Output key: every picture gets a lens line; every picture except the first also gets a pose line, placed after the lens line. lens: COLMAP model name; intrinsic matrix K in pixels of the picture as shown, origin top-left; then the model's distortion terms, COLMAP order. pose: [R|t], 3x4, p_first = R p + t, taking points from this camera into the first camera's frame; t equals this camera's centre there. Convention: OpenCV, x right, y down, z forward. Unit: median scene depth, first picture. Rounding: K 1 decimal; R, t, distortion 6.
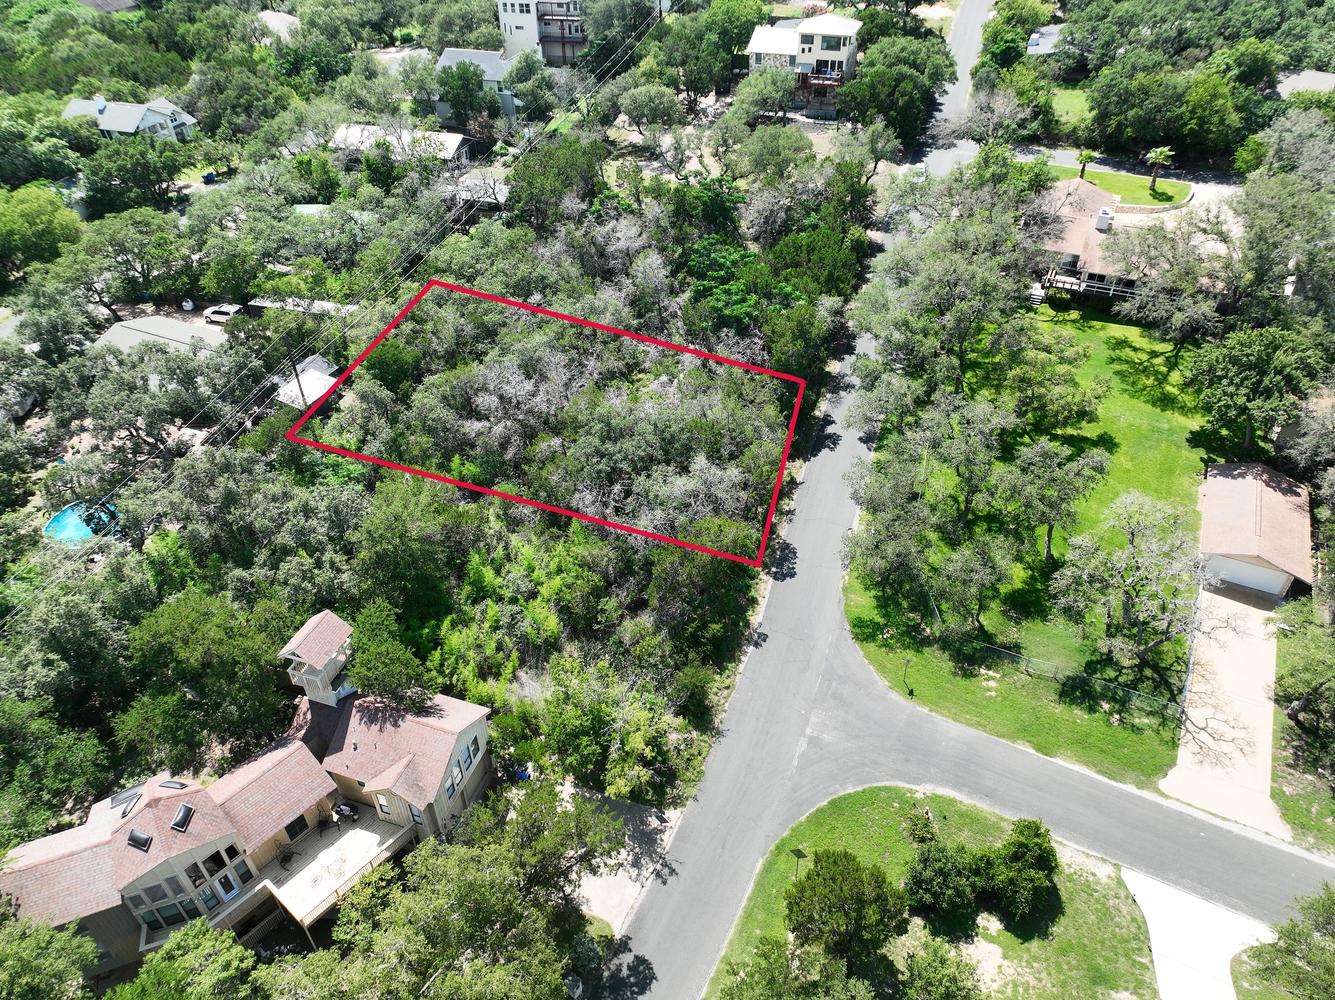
lens RADIAL K [[949.9, 0, 667.5], [0, 949.9, 500.0], [0, 0, 1]] dist [-0.004752, 0.025601]
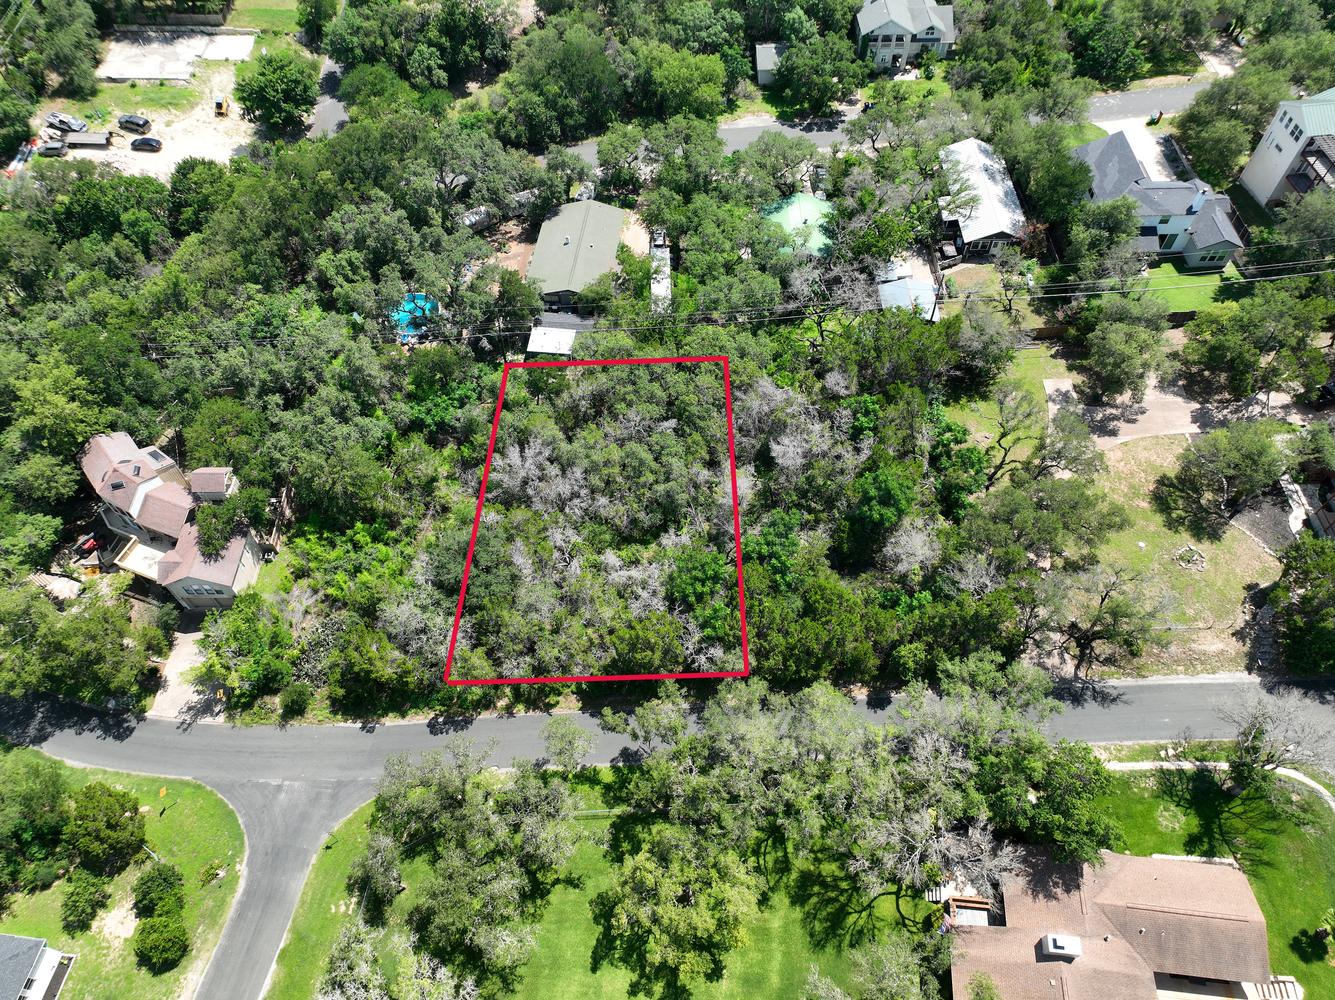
lens RADIAL K [[949.9, 0, 667.5], [0, 949.9, 500.0], [0, 0, 1]] dist [-0.004752, 0.025601]
pose [[0.322417, 0.782279, -0.532998, 0.630375], [-0.582628, 0.607774, 0.539589, -0.920898], [0.746051, 0.136567, 0.651734, 0.369904]]
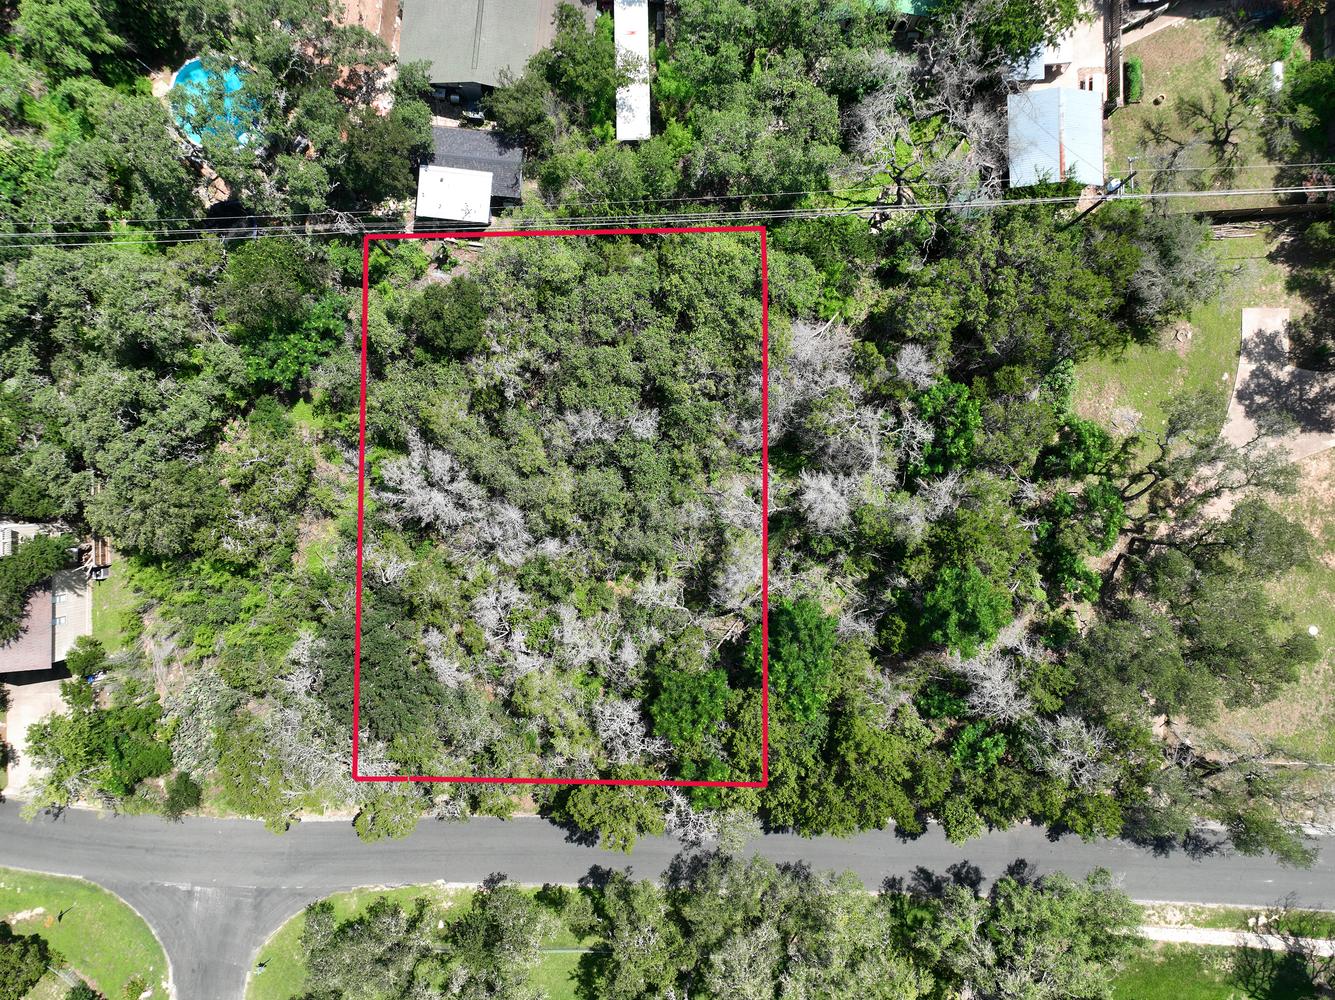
lens RADIAL K [[949.9, 0, 667.5], [0, 949.9, 500.0], [0, 0, 1]] dist [-0.004752, 0.025601]
pose [[0.326078, 0.945137, 0.019718, -0.119511], [-0.583033, 0.184643, 0.791189, -0.949398], [0.744141, -0.269485, 0.611254, 0.700047]]
